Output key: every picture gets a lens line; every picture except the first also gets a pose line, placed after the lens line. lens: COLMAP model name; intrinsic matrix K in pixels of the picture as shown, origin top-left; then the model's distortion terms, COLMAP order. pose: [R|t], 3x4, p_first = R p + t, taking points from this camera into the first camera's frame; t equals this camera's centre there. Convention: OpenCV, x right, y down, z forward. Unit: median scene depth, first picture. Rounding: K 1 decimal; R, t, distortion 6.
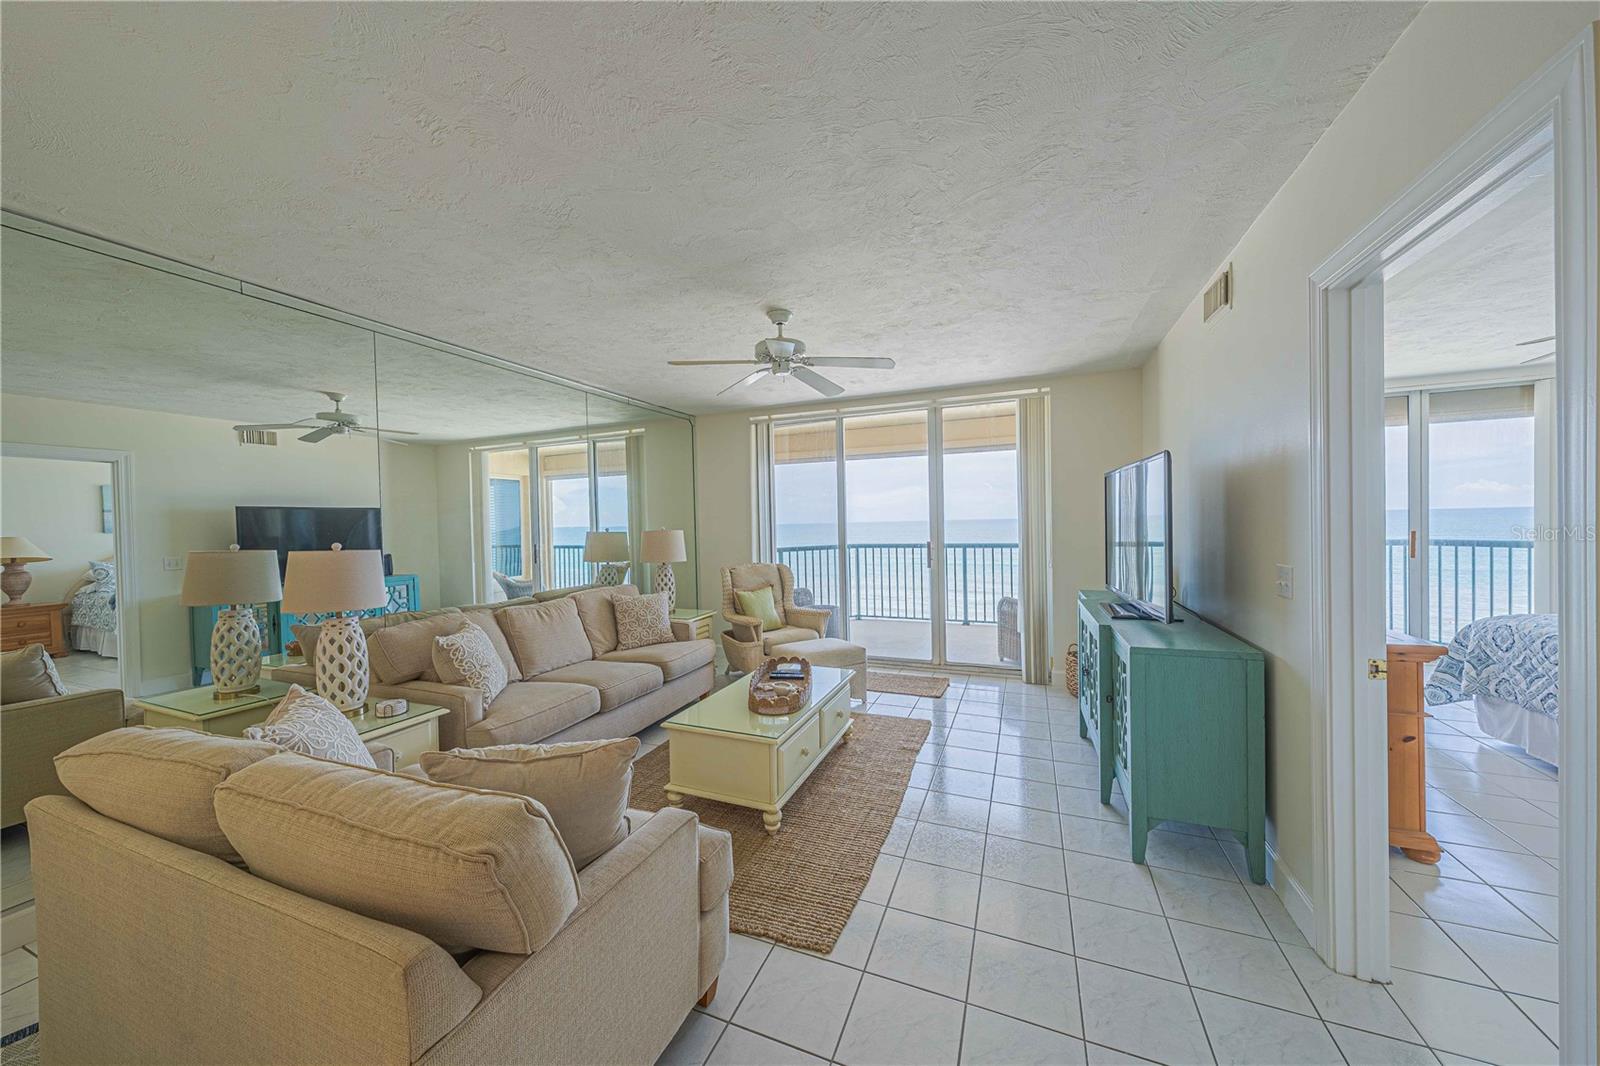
lens RADIAL K [[558.1, 0, 783.1], [0, 558.1, 536.5], [0, 0, 1]] dist [-0.014353, 0.004032]
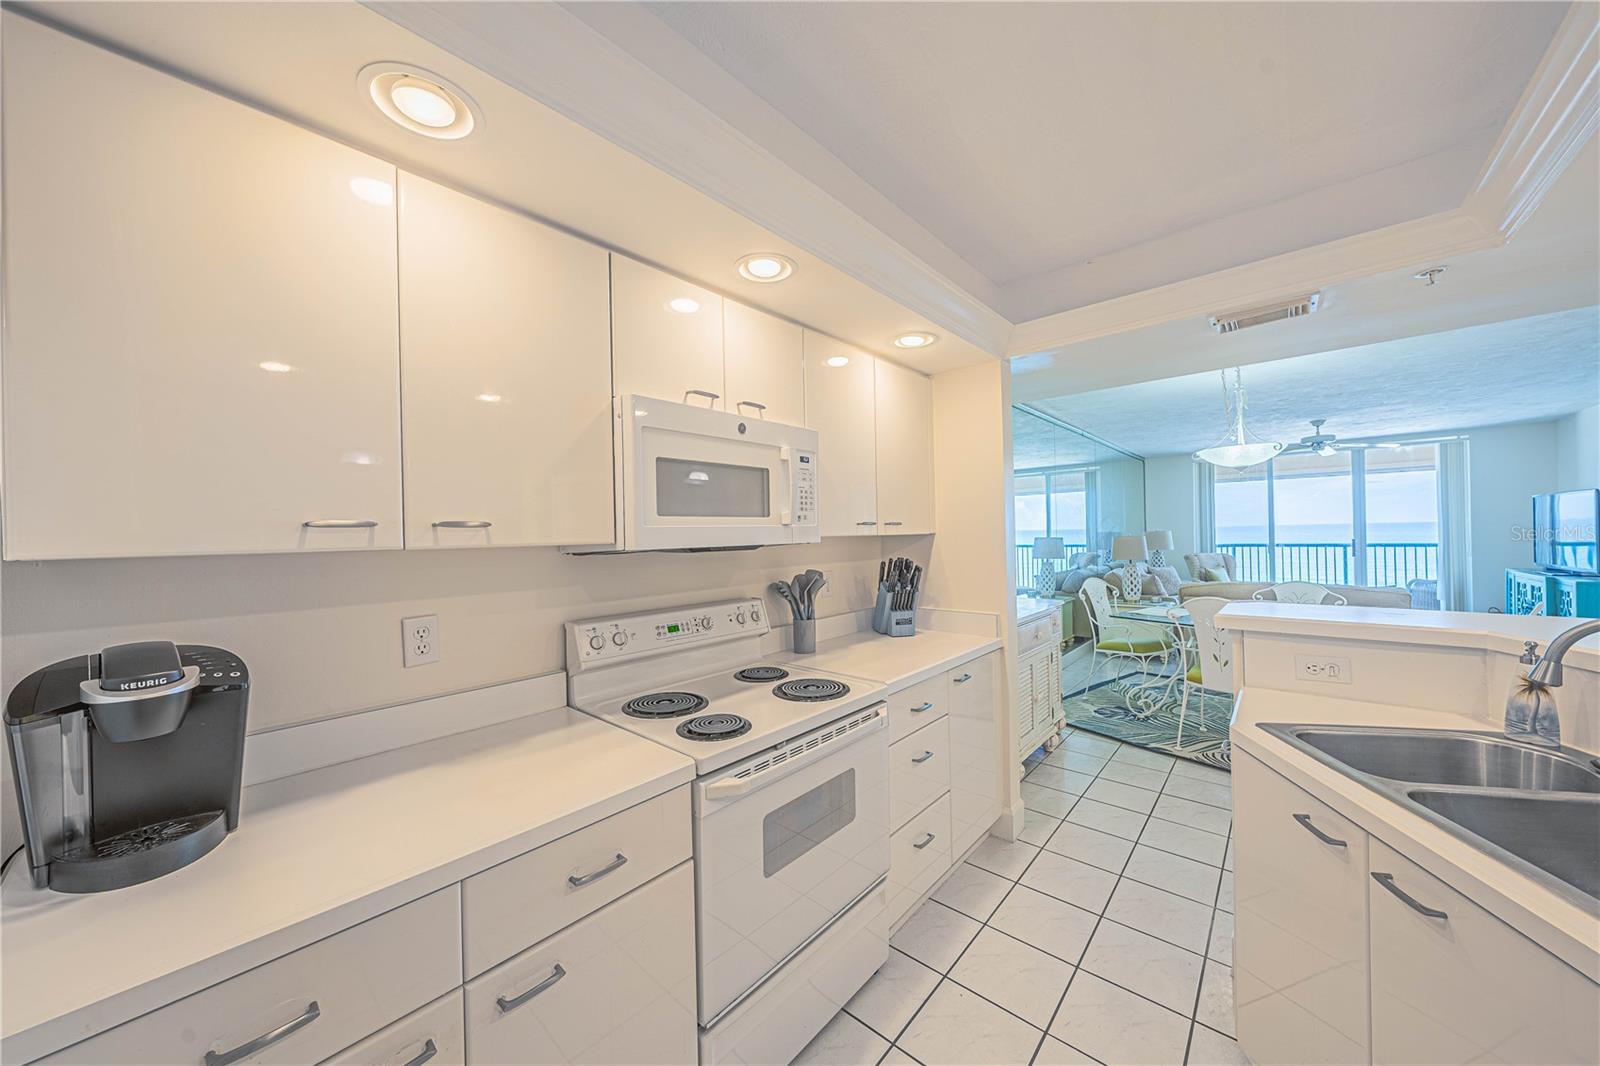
lens RADIAL K [[558.1, 0, 788.0], [0, 558.1, 532.4], [0, 0, 1]] dist [-0.014353, 0.004032]
pose [[0.945199, 0.000168, -0.326494, -0.997848], [-0.008902, 0.999641, -0.025258, 0.060216], [0.326373, 0.026781, 0.944862, -1.290402]]
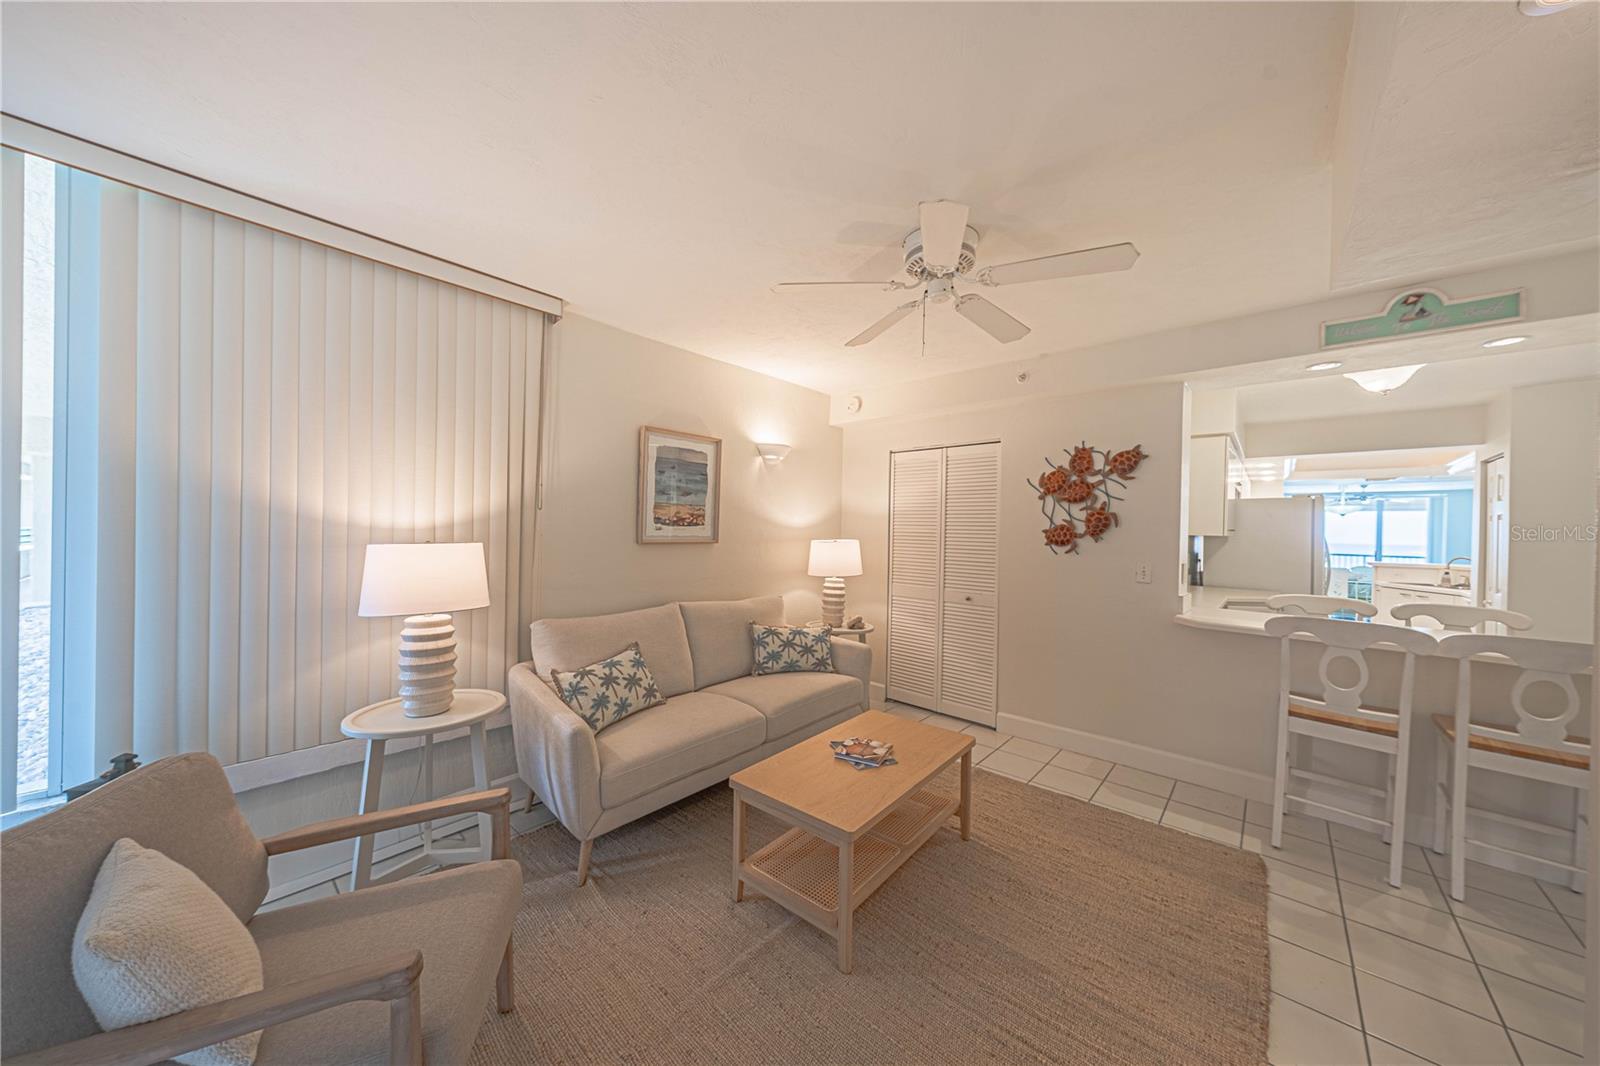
lens RADIAL K [[558.1, 0, 795.7], [0, 558.1, 529.9], [0, 0, 1]] dist [-0.014353, 0.004032]
pose [[0.949678, 0.044007, -0.310122, -2.049367], [-0.054089, 0.998248, -0.023982, 0.157713], [0.308523, 0.039549, 0.950394, -3.042118]]
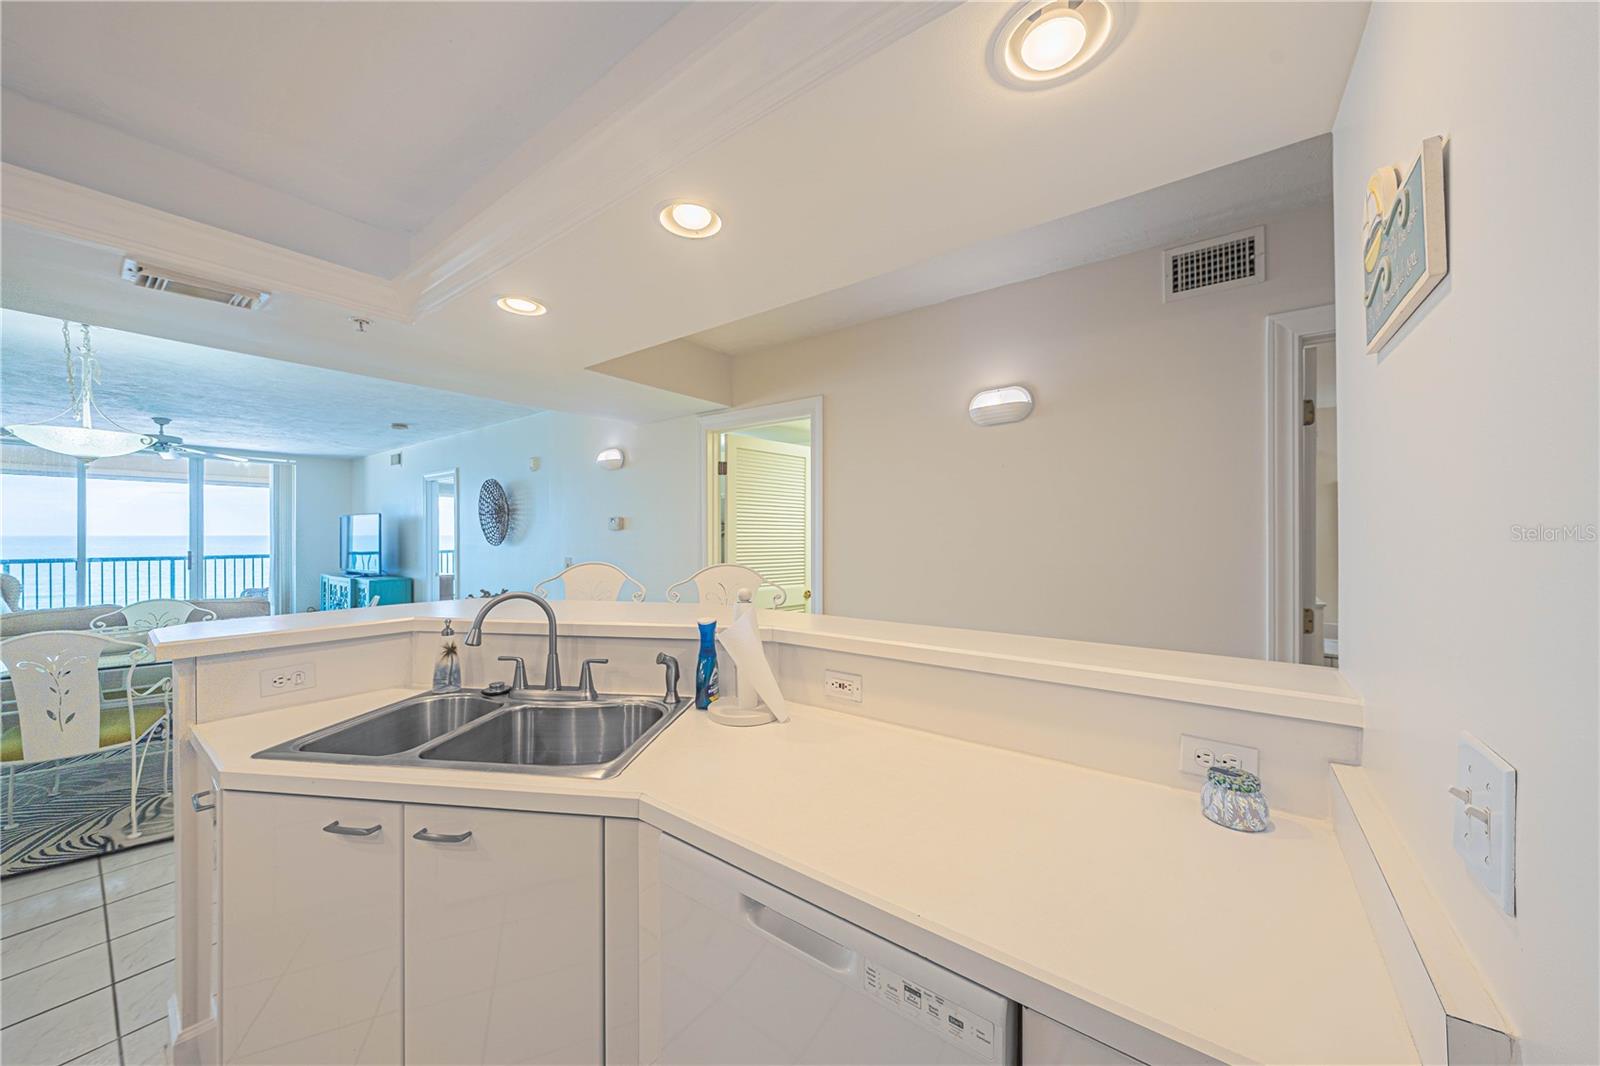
lens RADIAL K [[558.1, 0, 808.8], [0, 558.1, 534.8], [0, 0, 1]] dist [-0.014353, 0.004032]
pose [[0.231124, 0.021232, 0.972693, -1.068806], [0.024528, 0.999317, -0.027641, 0.063377], [-0.972615, 0.030246, 0.230446, -1.229590]]
